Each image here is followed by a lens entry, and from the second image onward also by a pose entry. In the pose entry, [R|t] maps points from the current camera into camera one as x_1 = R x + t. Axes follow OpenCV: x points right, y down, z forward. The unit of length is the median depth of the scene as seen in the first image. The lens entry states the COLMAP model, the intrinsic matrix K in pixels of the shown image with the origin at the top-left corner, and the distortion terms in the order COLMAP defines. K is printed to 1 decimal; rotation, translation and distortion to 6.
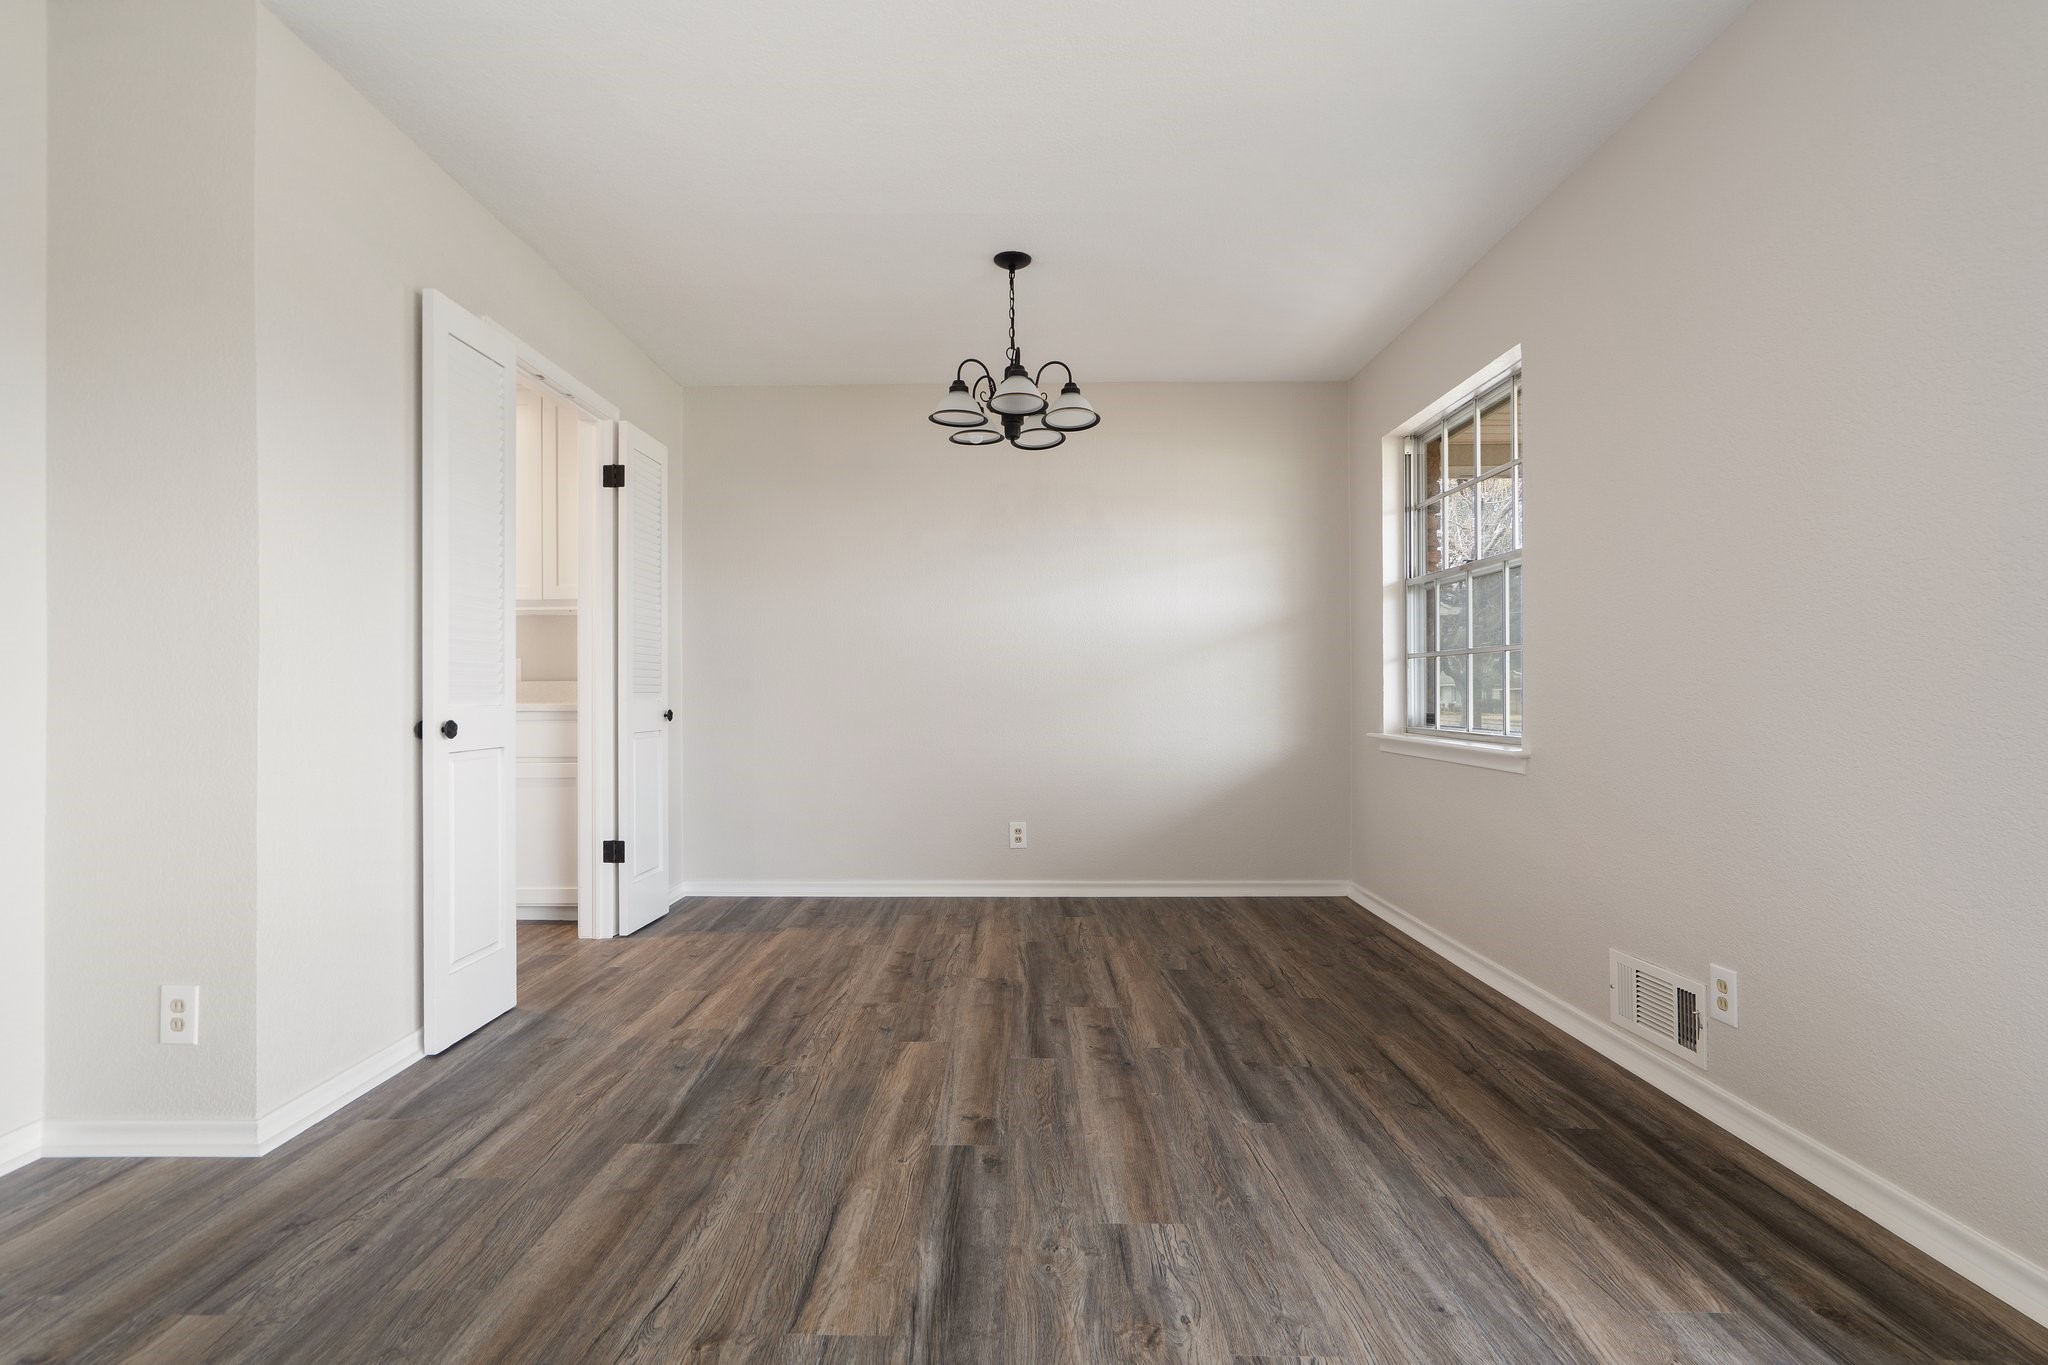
lens RADIAL K [[943.4, 0, 1011.1], [0, 943.4, 690.6], [0, 0, 1]] dist [0.000462, 0.000270]
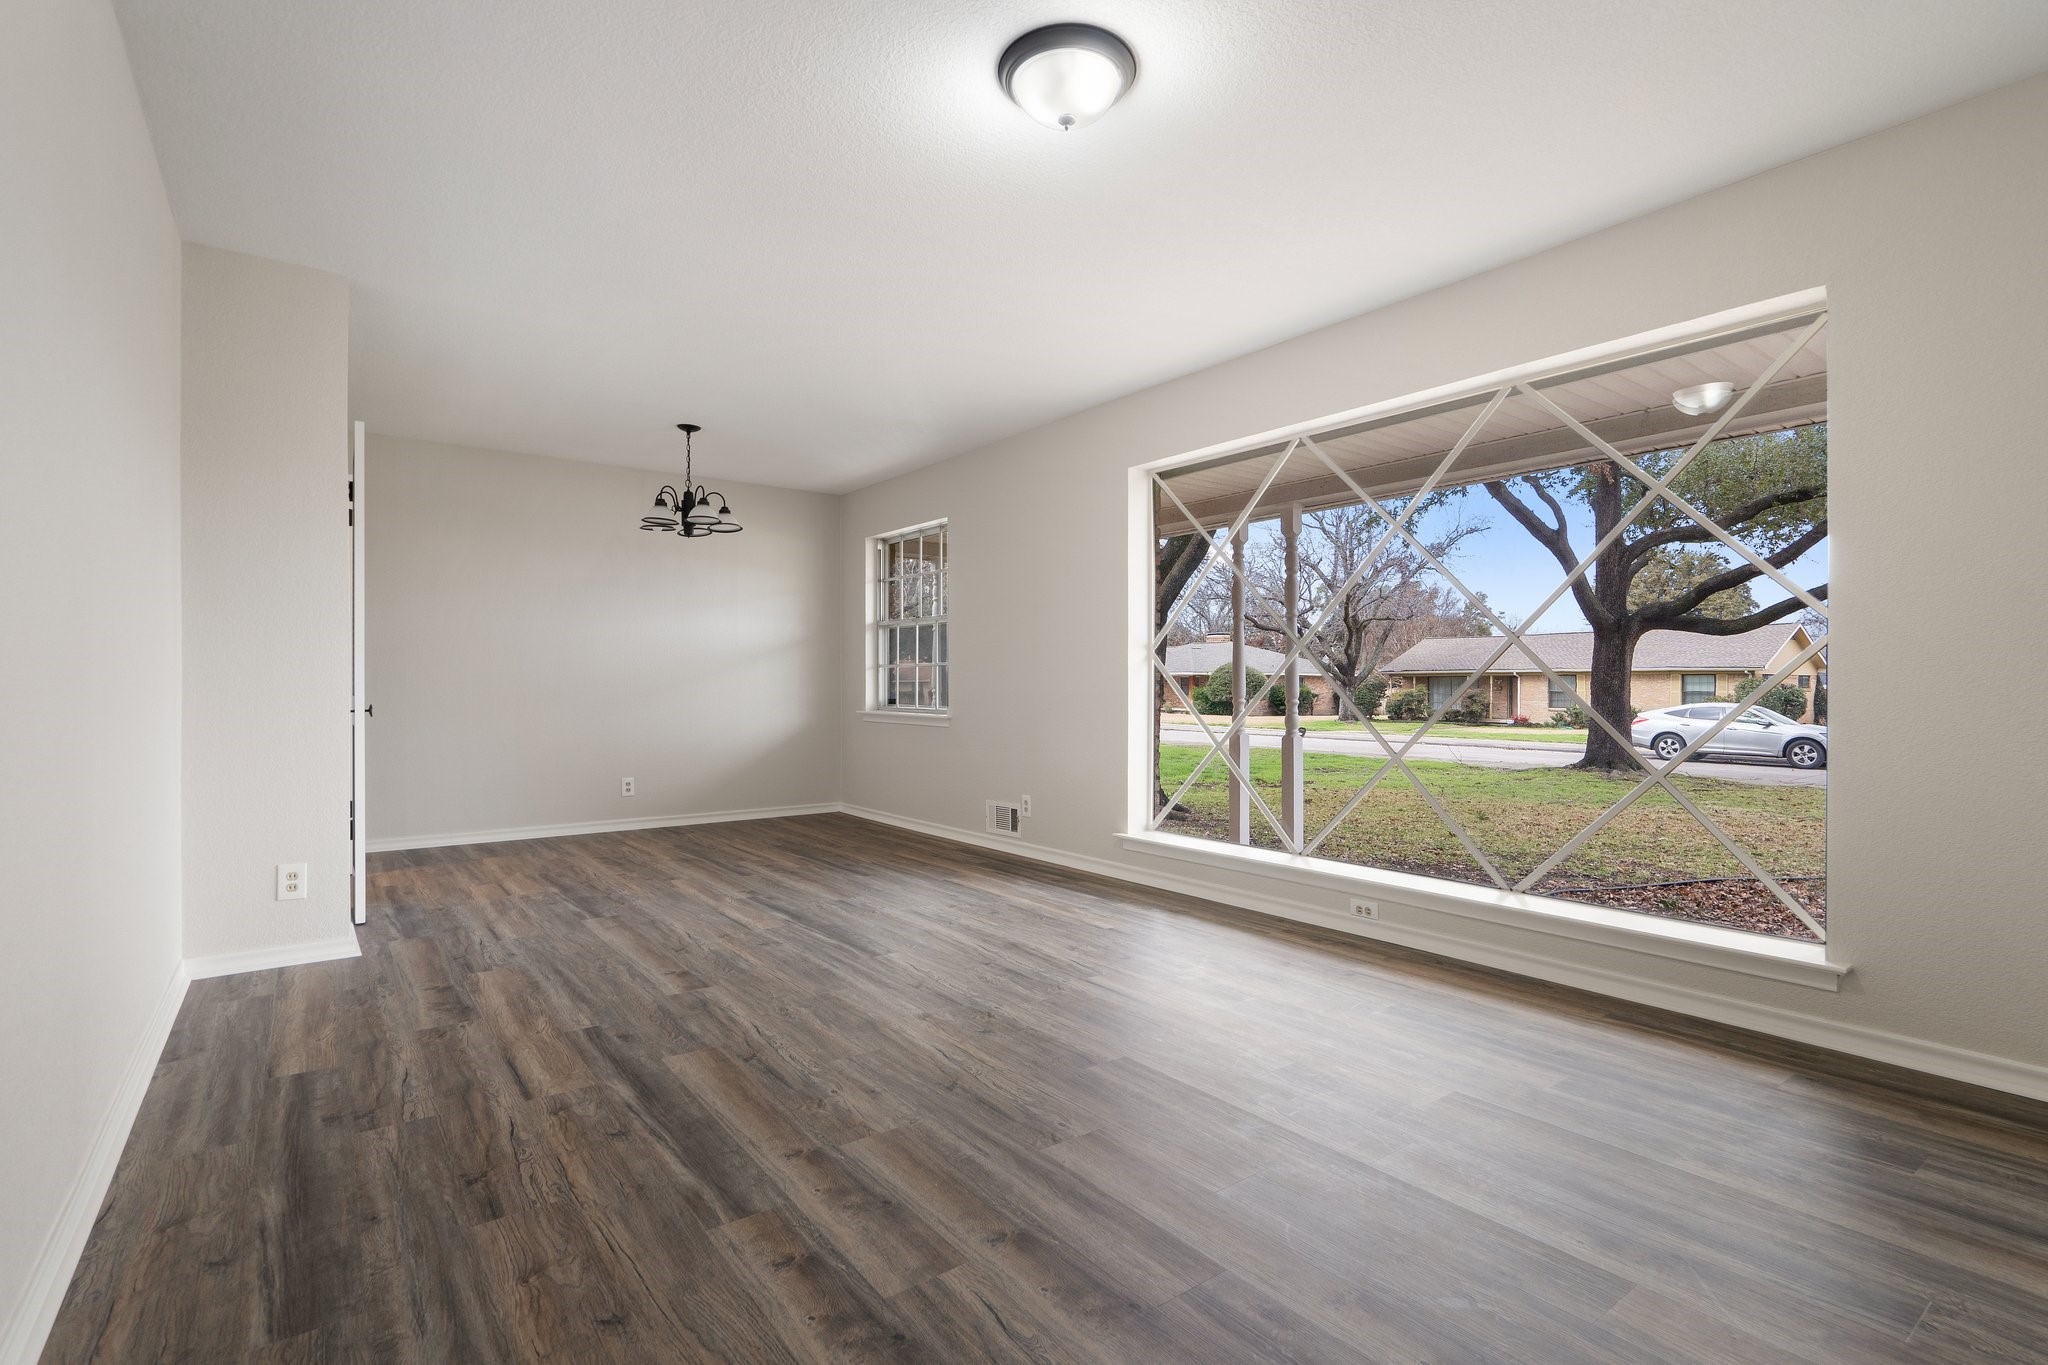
lens RADIAL K [[943.4, 0, 1024.3], [0, 943.4, 685.0], [0, 0, 1]] dist [0.000462, 0.000270]
pose [[0.790323, 0.003060, 0.612682, -0.449363], [-0.005219, 0.999985, 0.001738, -0.006031], [-0.612668, -0.004571, 0.790327, -0.558196]]
